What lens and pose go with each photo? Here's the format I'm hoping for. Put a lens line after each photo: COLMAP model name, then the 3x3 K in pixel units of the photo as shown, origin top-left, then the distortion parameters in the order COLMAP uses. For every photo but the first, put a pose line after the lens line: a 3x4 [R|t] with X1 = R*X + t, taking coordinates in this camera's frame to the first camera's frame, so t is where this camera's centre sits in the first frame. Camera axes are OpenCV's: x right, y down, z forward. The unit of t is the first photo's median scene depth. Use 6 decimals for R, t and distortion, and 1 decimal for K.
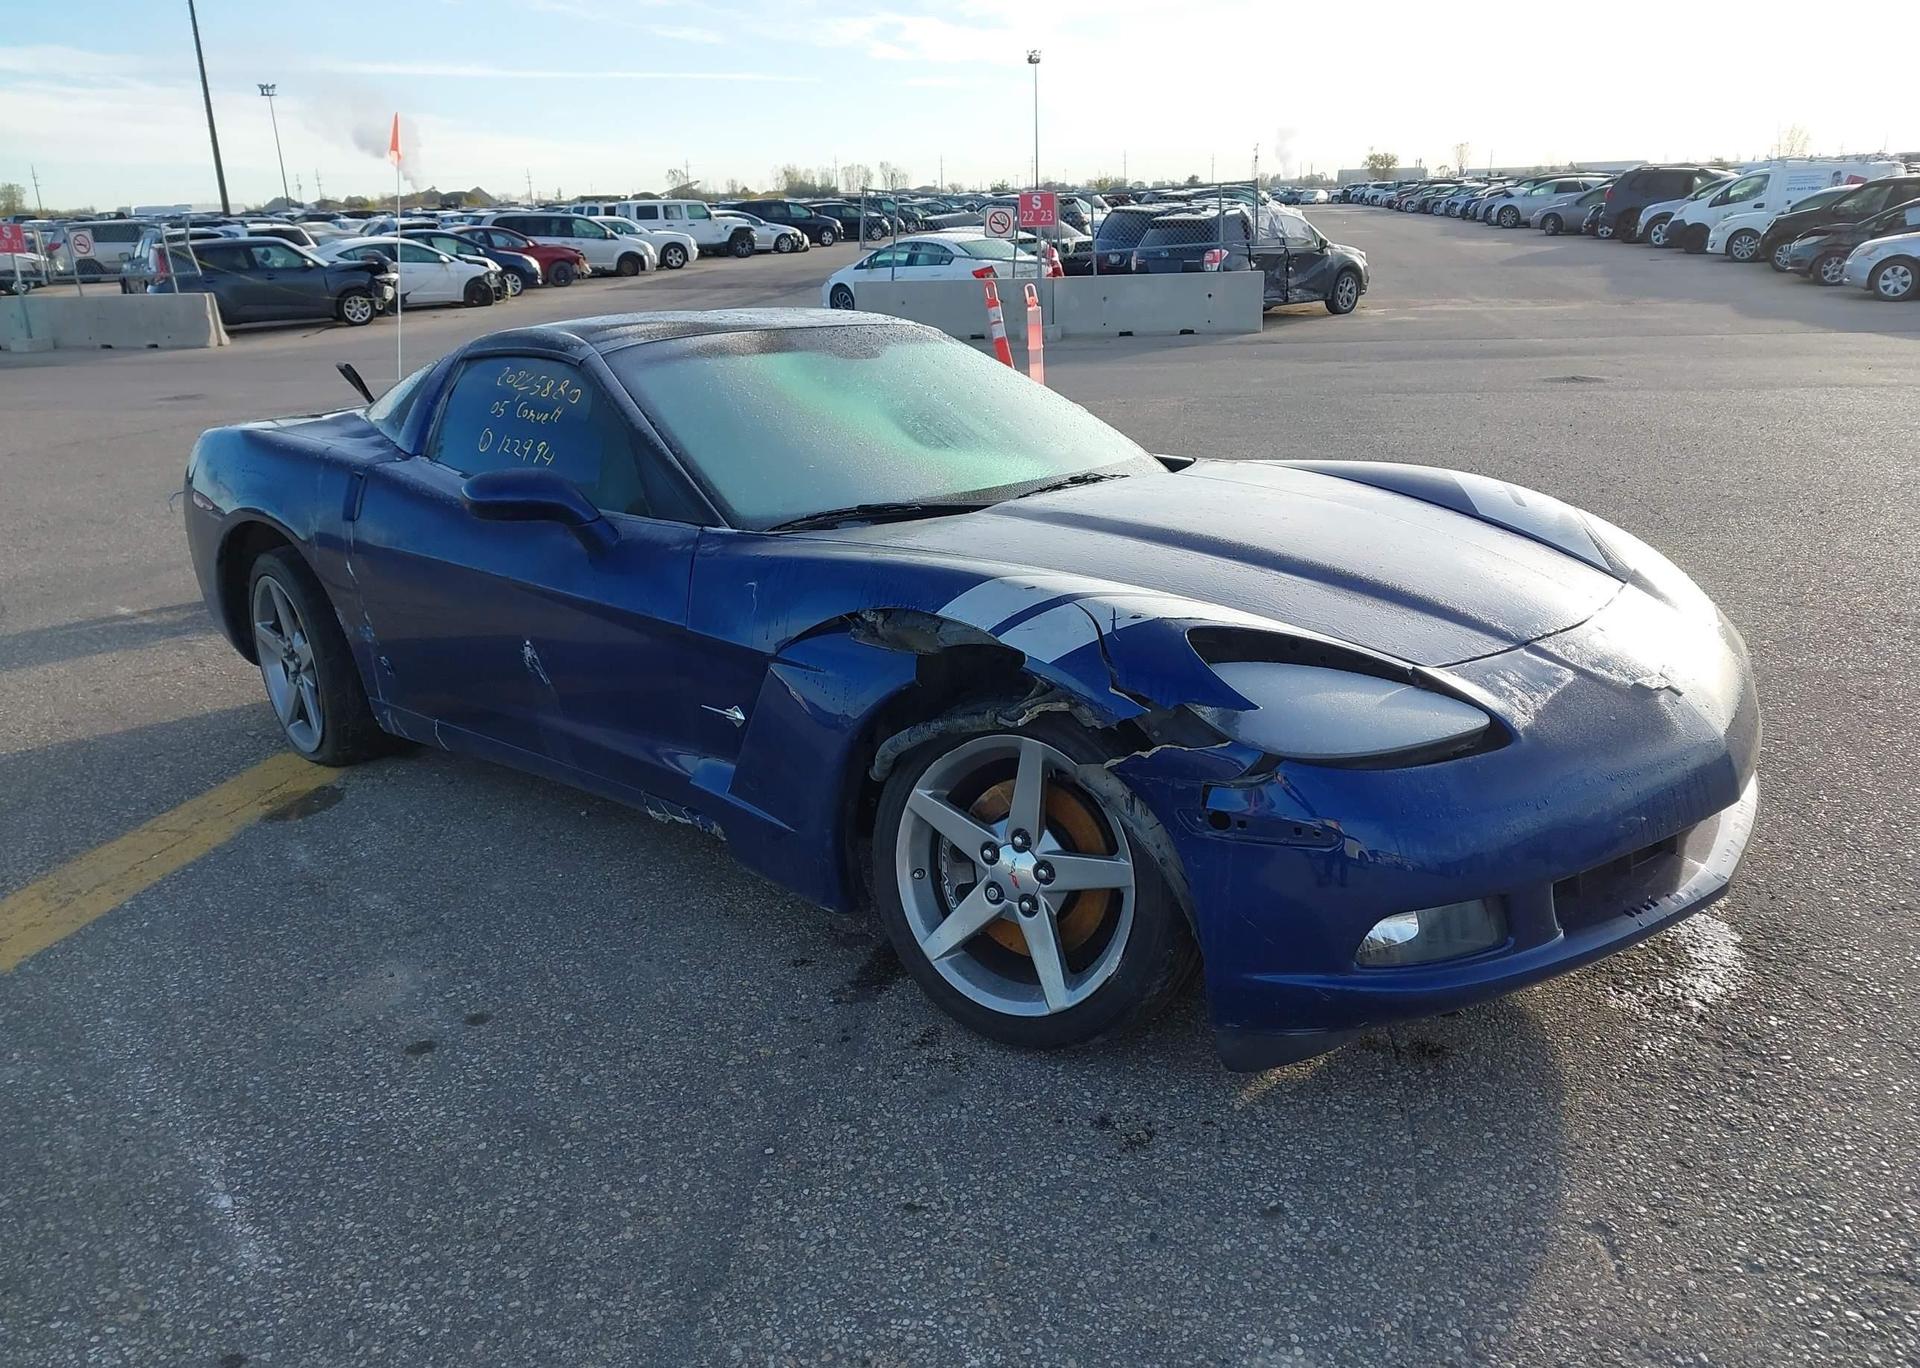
lens RADIAL K [[1513.6, 0, 948.5], [0, 1513.6, 682.0], [0, 0, 1]] dist [-0.002258, -0.010855]
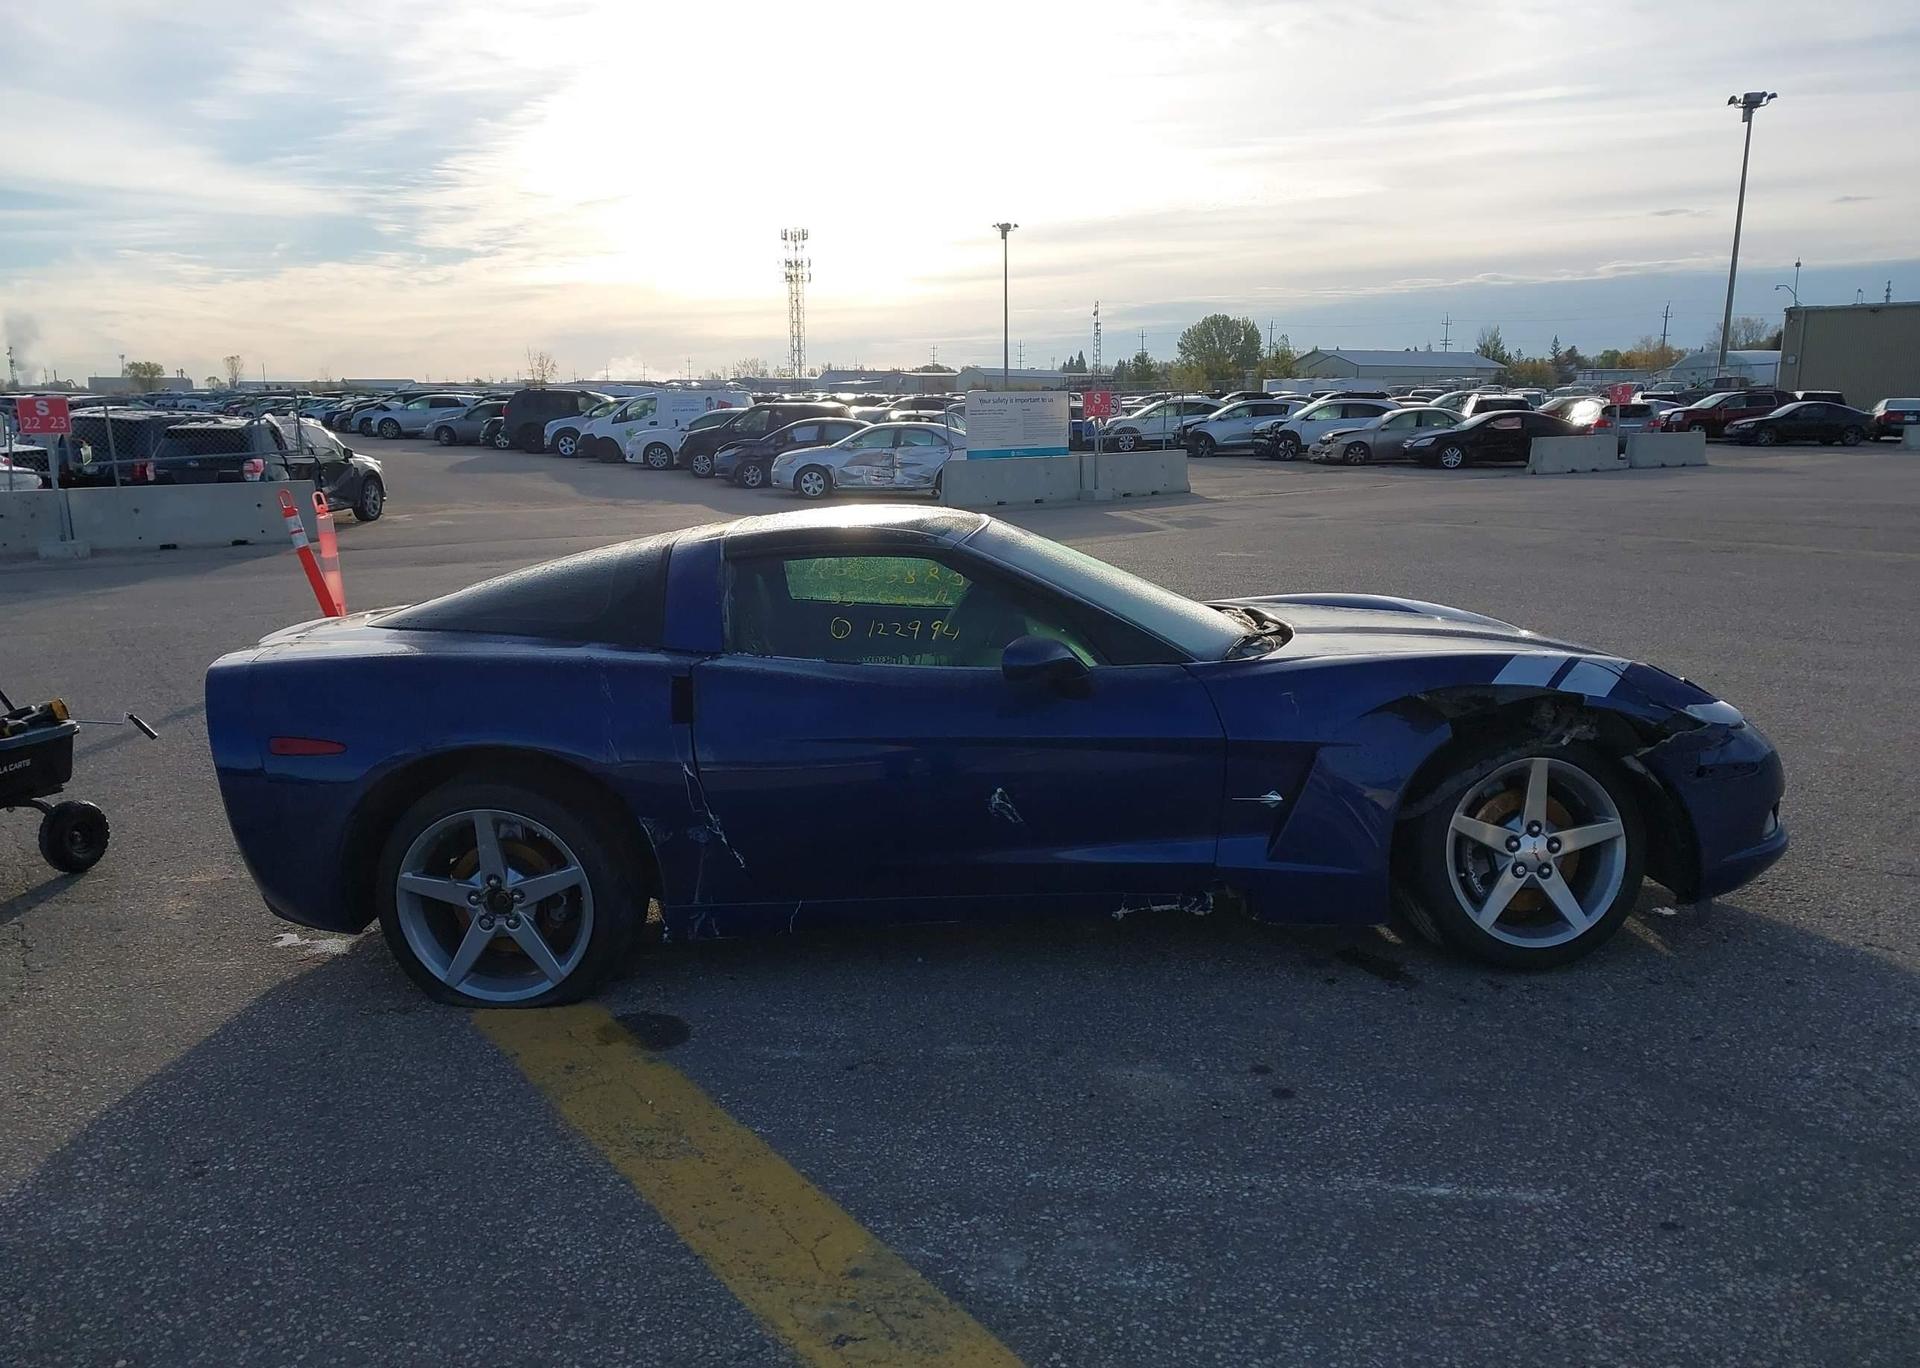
lens RADIAL K [[1490.8, 0, 968.3], [0, 1490.8, 678.9], [0, 0, 1]] dist [0.034465, -0.084092]
pose [[0.722135, -0.100118, 0.684468, -0.127668], [0.190379, 0.980025, -0.057508, -0.005967], [-0.665039, 0.171837, 0.726771, 0.024748]]
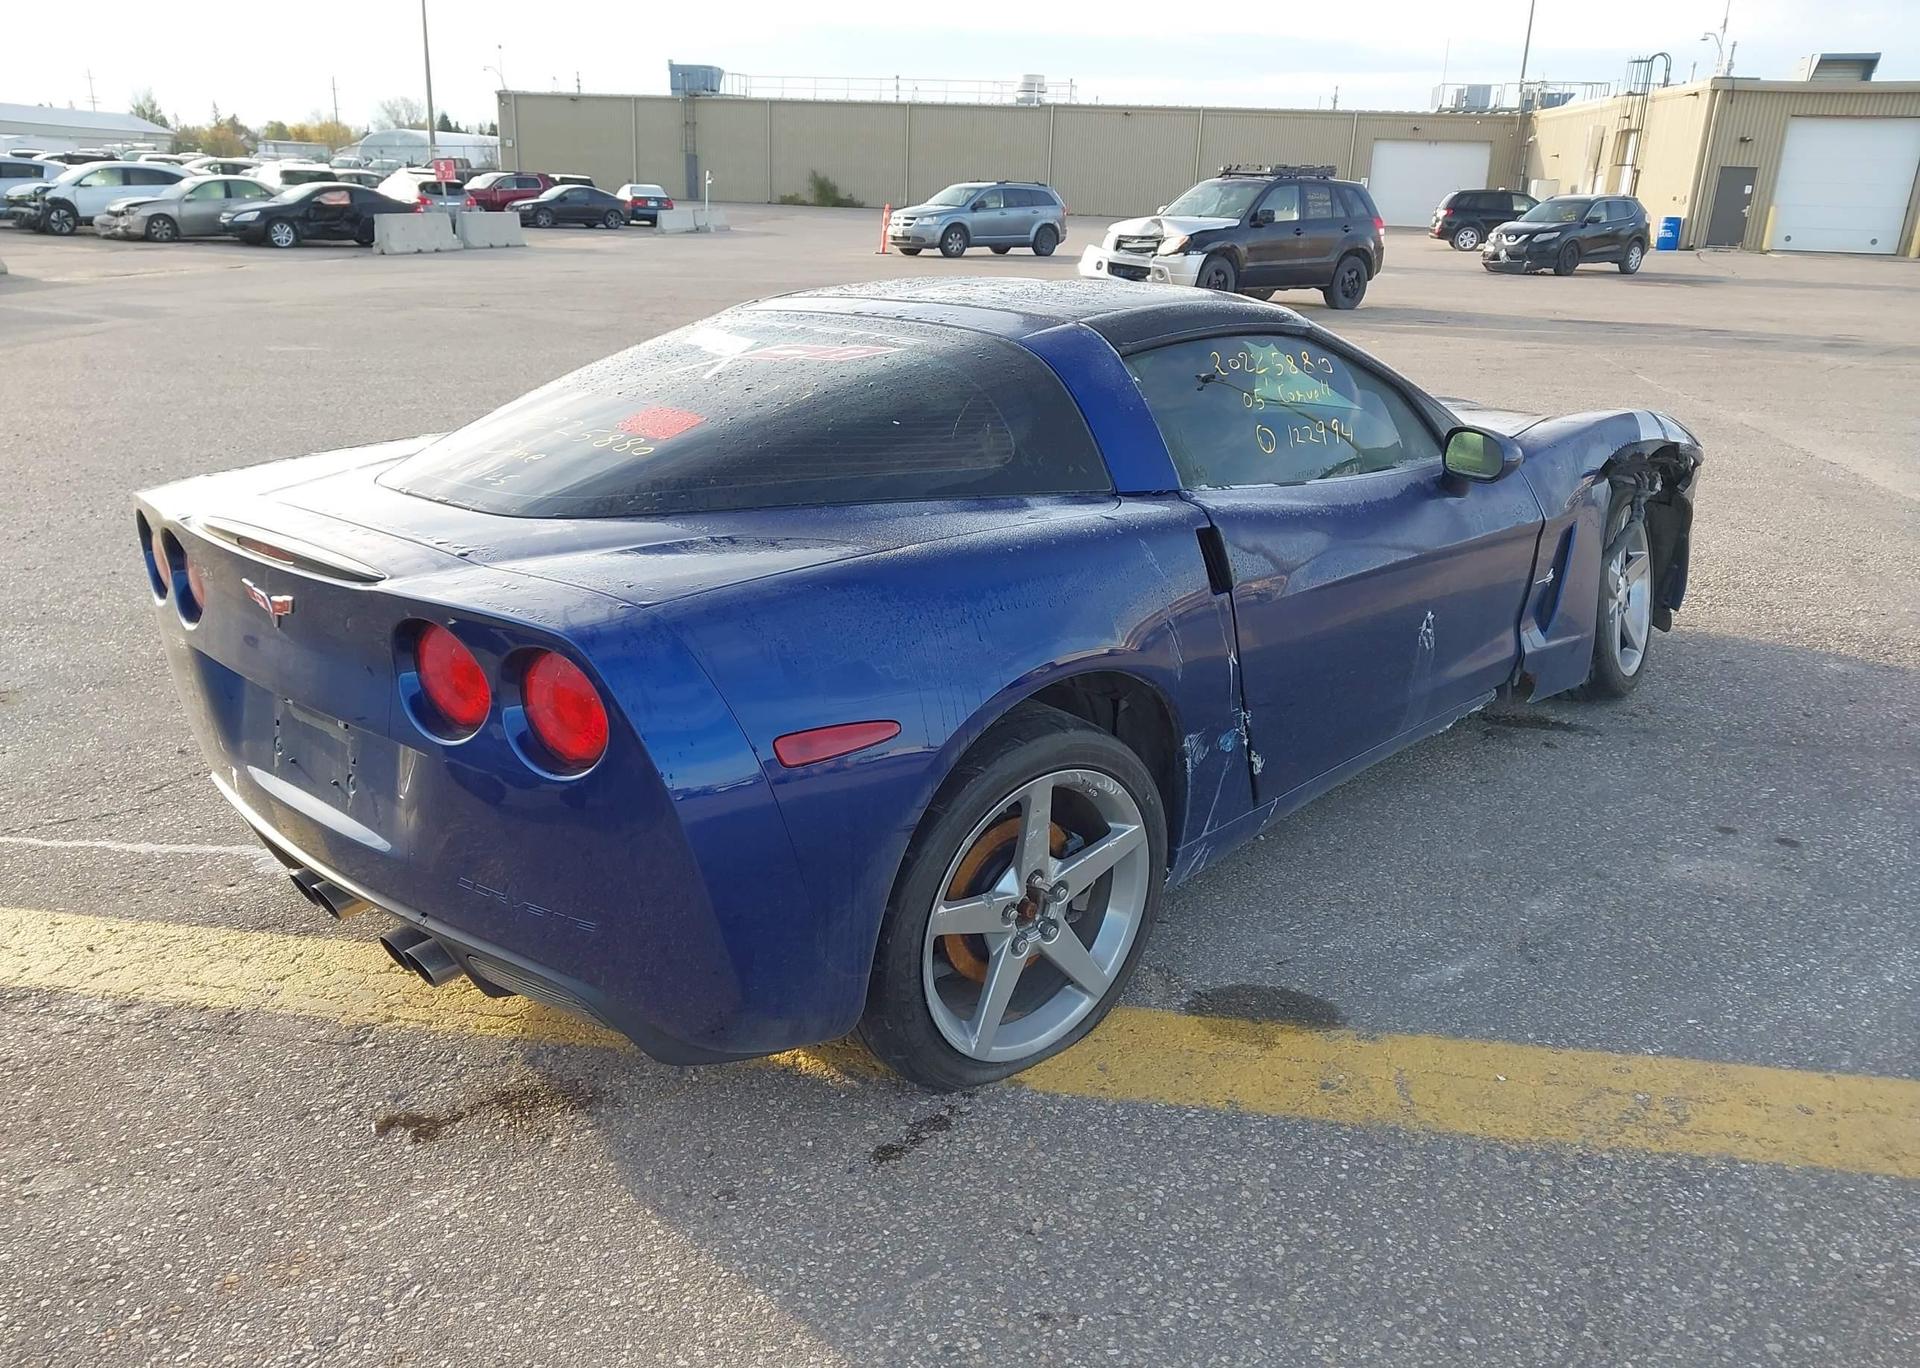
lens RADIAL K [[1498.2, 0, 961.6], [0, 1498.2, 693.2], [0, 0, 1]] dist [0.010114, -0.017865]
pose [[0.007169, -0.282745, 0.959168, -0.148142], [0.262432, 0.926104, 0.271037, -0.038852], [-0.964924, 0.249773, 0.080841, 0.150031]]
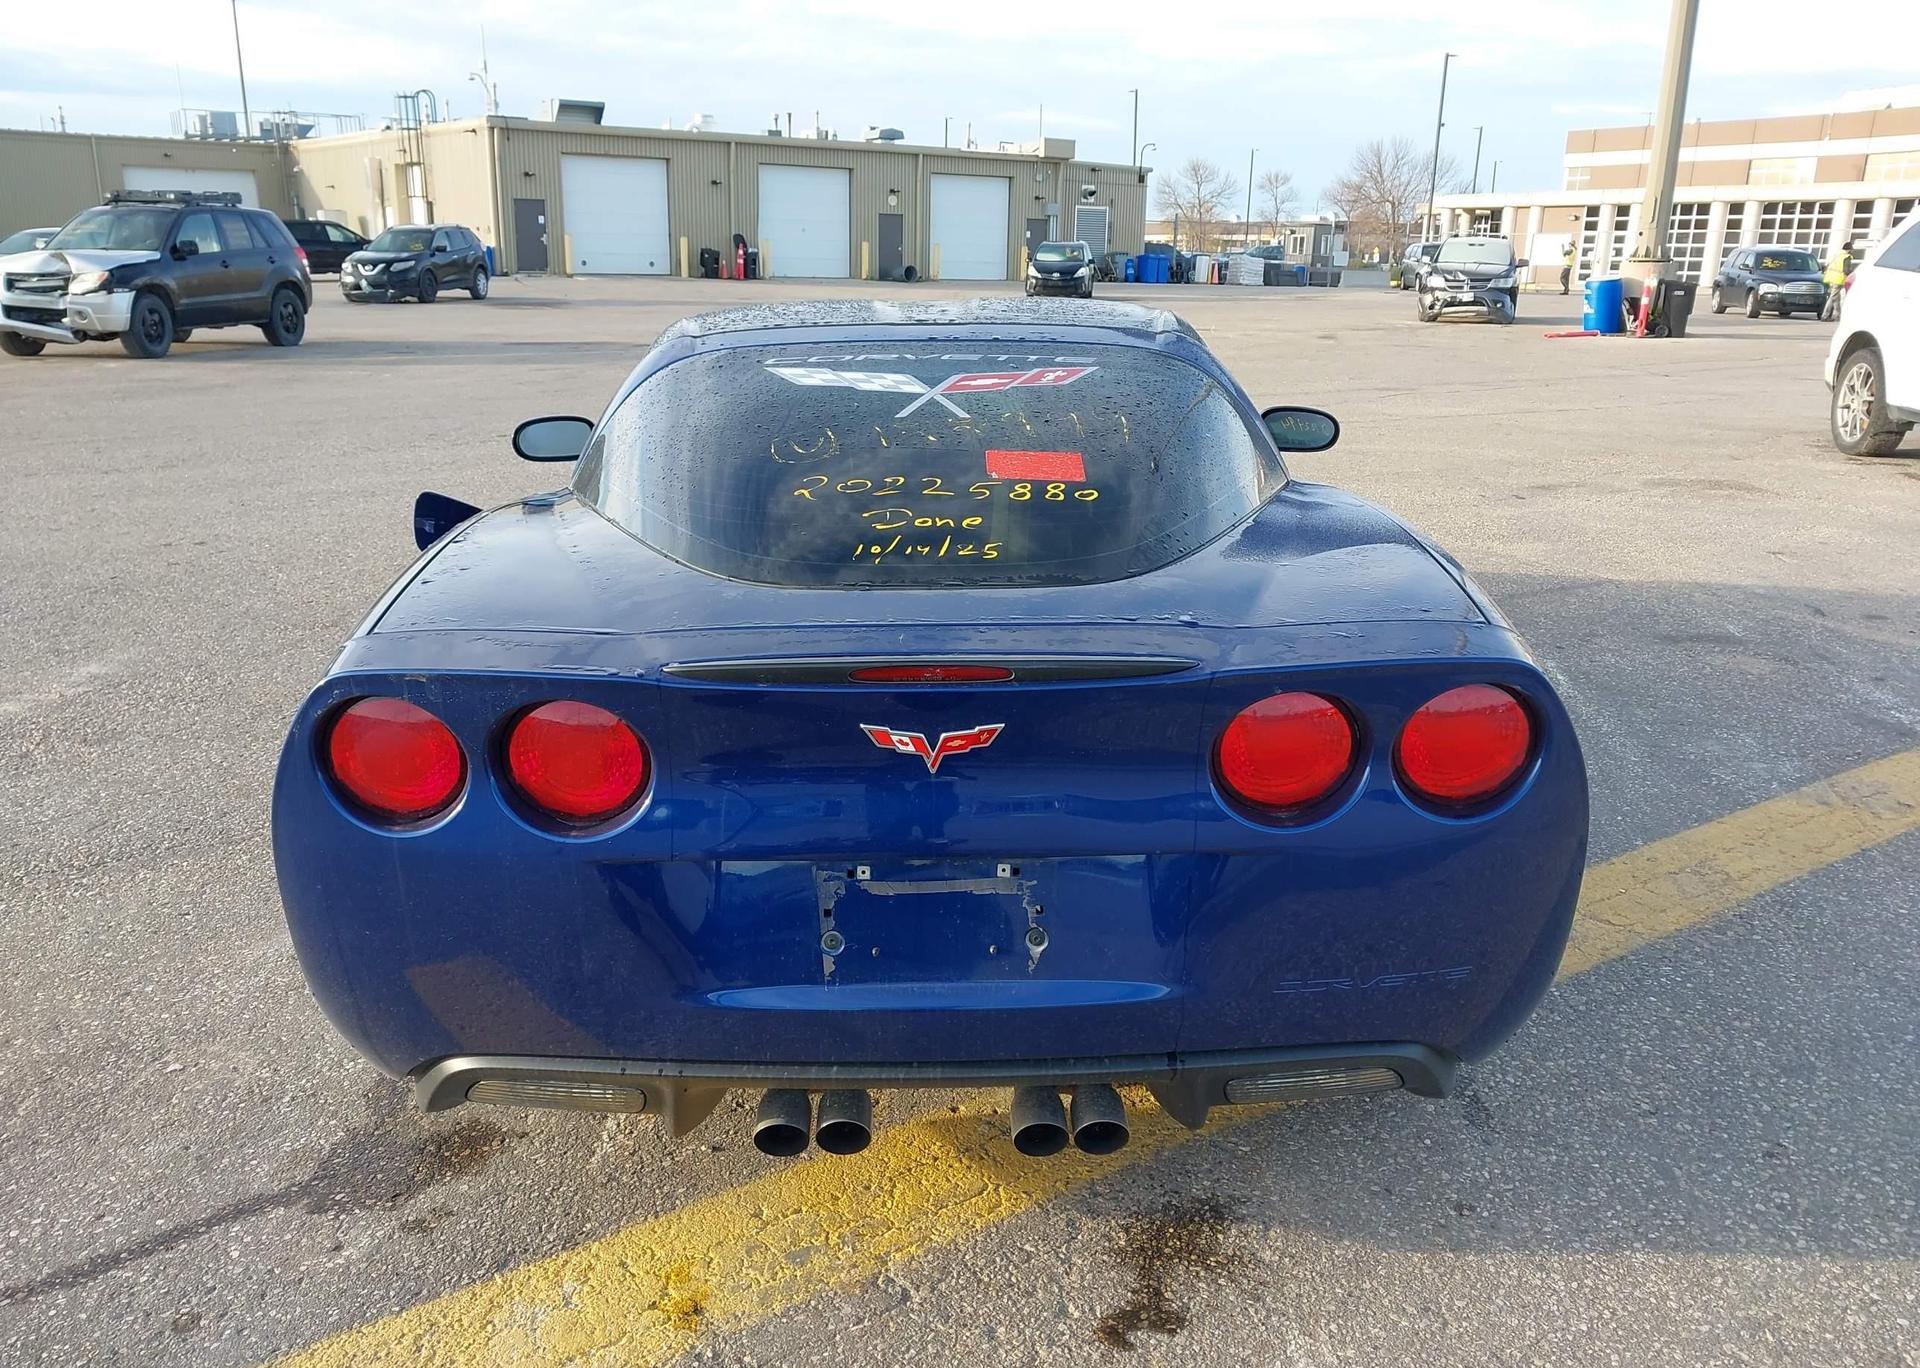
lens RADIAL K [[1491.9, 0, 958.6], [0, 1491.9, 680.5], [0, 0, 1]] dist [0.016184, -0.016287]
pose [[-0.679084, -0.178605, 0.712000, -0.112888], [0.220410, 0.875580, 0.429859, -0.059470], [-0.700188, 0.448843, -0.555227, 0.223816]]
